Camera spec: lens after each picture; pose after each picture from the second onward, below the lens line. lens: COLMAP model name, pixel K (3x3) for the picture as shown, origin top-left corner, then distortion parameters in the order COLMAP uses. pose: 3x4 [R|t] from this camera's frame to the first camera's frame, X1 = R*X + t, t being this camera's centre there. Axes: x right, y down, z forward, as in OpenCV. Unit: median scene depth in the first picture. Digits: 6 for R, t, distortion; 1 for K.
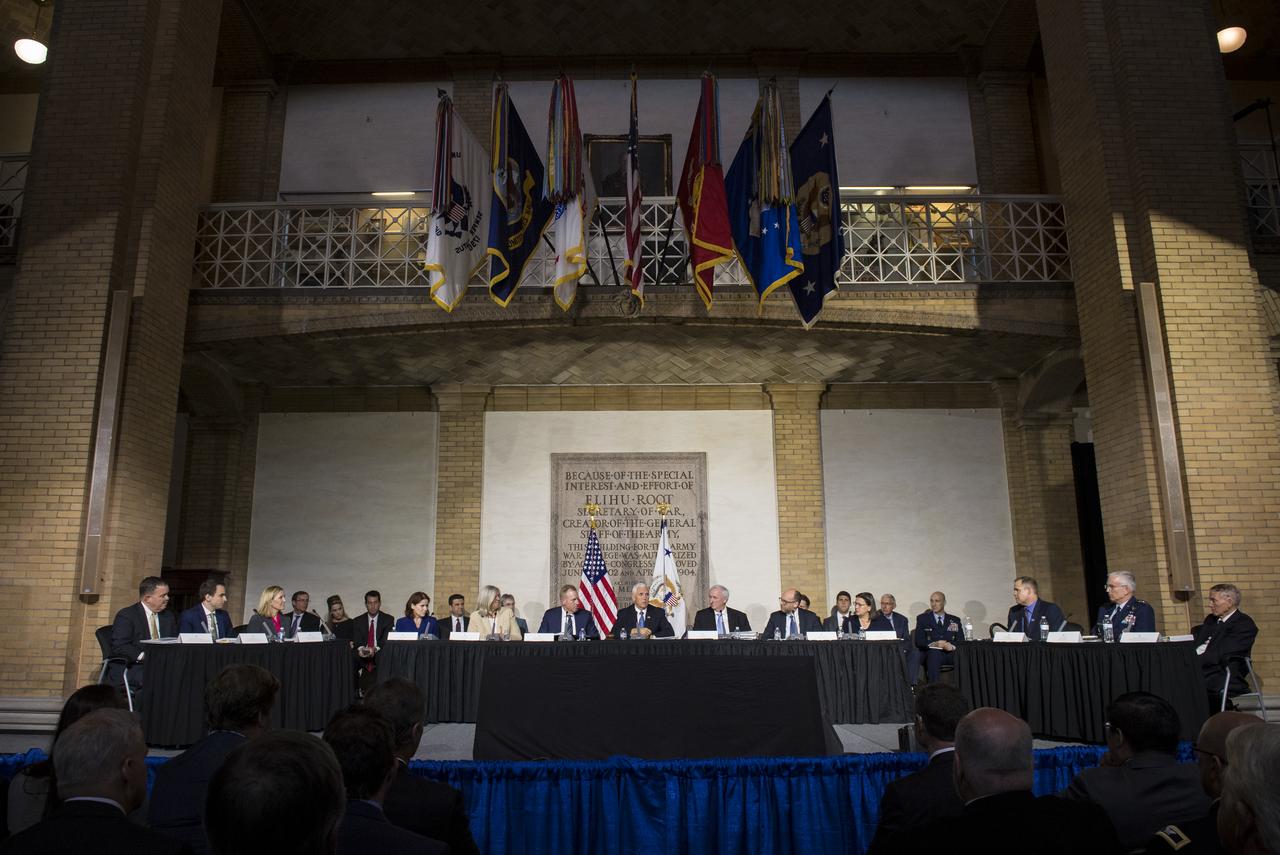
lens RADIAL K [[928.4, 0, 604.4], [0, 928.4, 405.6], [0, 0, 1]] dist [-0.049209, -0.004117]
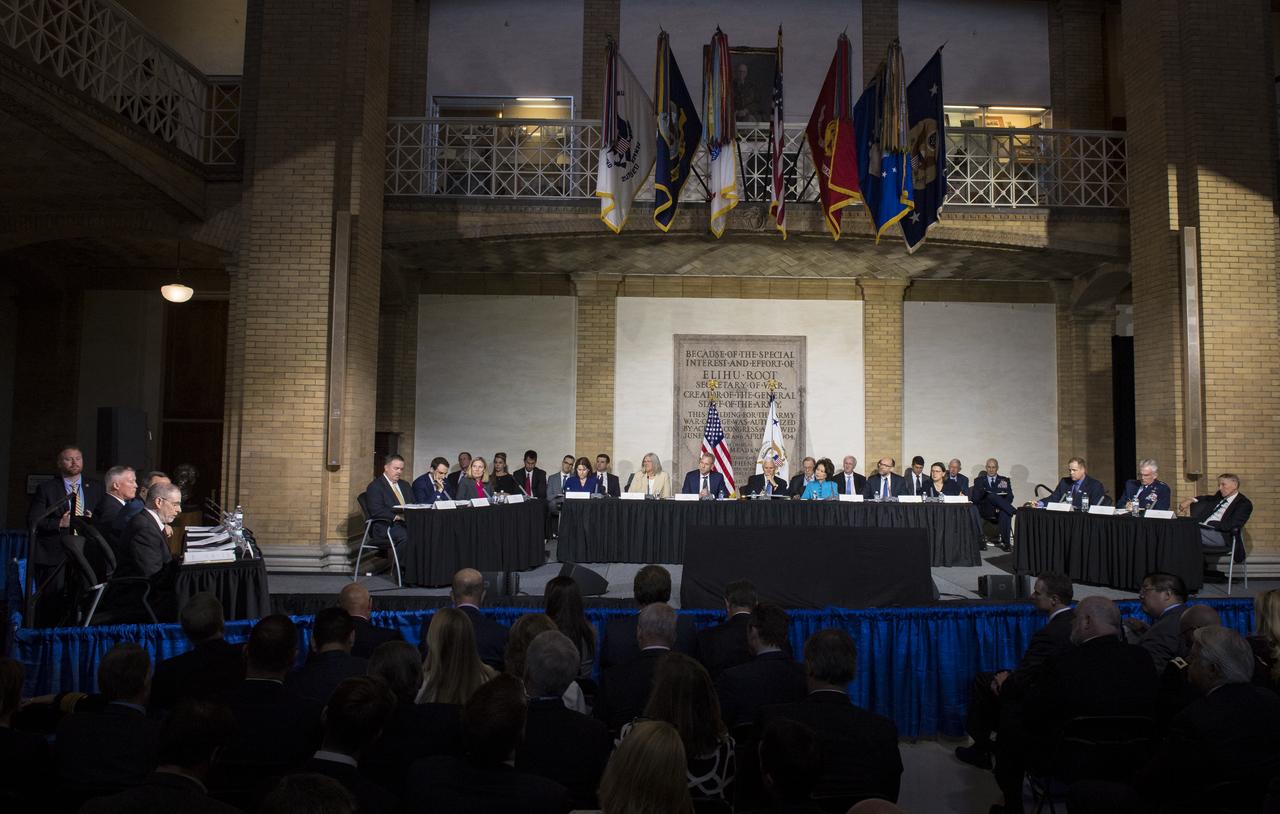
lens RADIAL K [[916.9, 0, 668.3], [0, 916.9, 369.2], [0, 0, 1]] dist [-0.047814, -0.006871]
pose [[0.999283, 0.016523, 0.034053, -0.112992], [-0.021453, 0.988461, 0.149948, -0.085545], [-0.031183, -0.150571, 0.988107, -0.161006]]
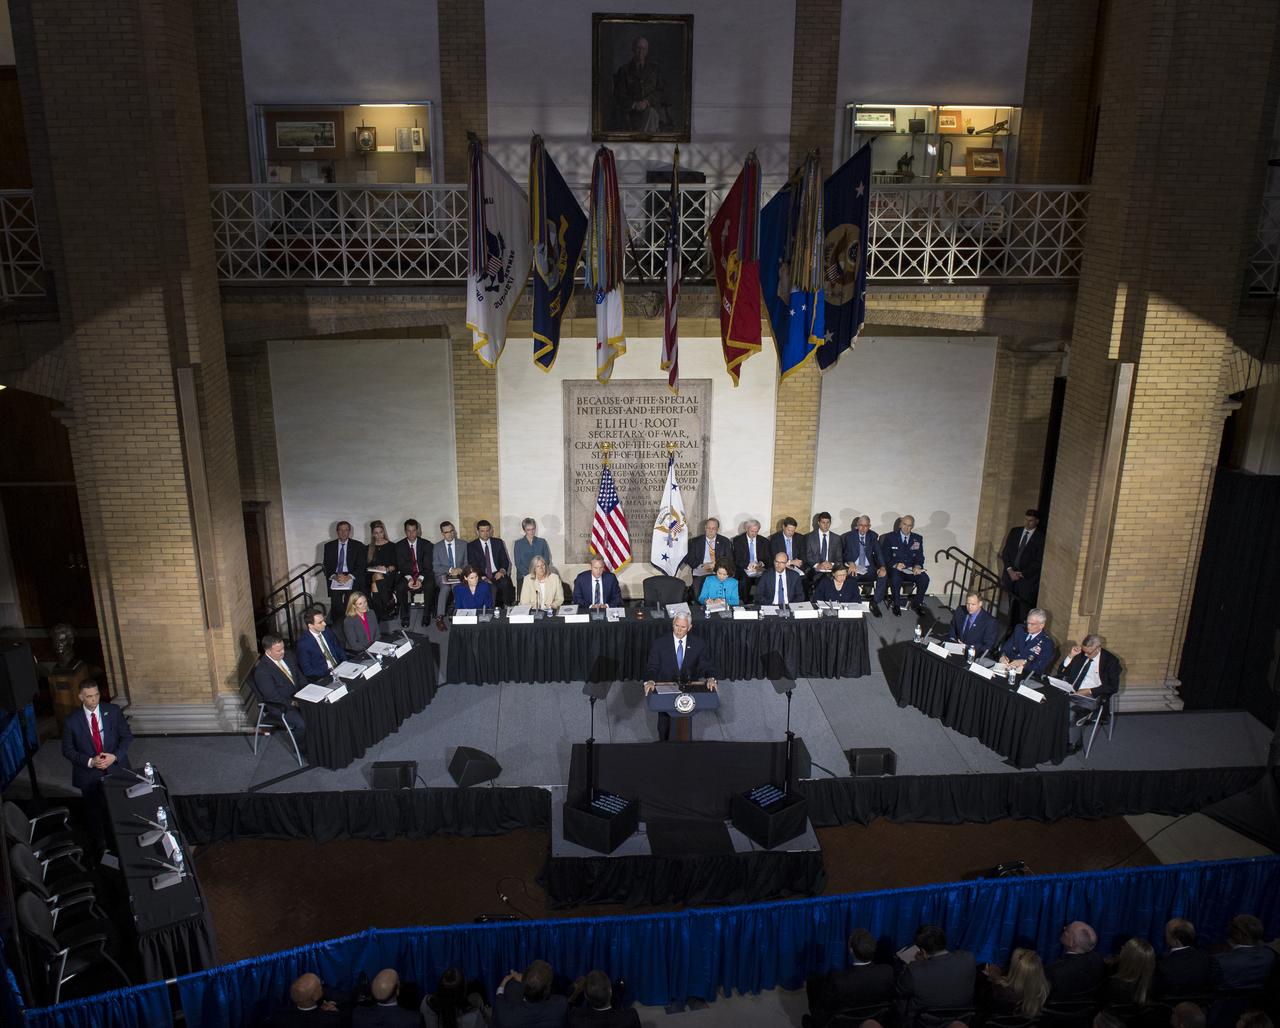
lens RADIAL K [[1133.3, 0, 603.3], [0, 1133.3, 545.3], [0, 0, 1]] dist [-0.048899, -0.003670]
pose [[0.998137, -0.017922, 0.058323, -0.097635], [-0.015705, 0.848209, 0.529429, -0.504193], [-0.058958, -0.529359, 0.846347, -0.181171]]
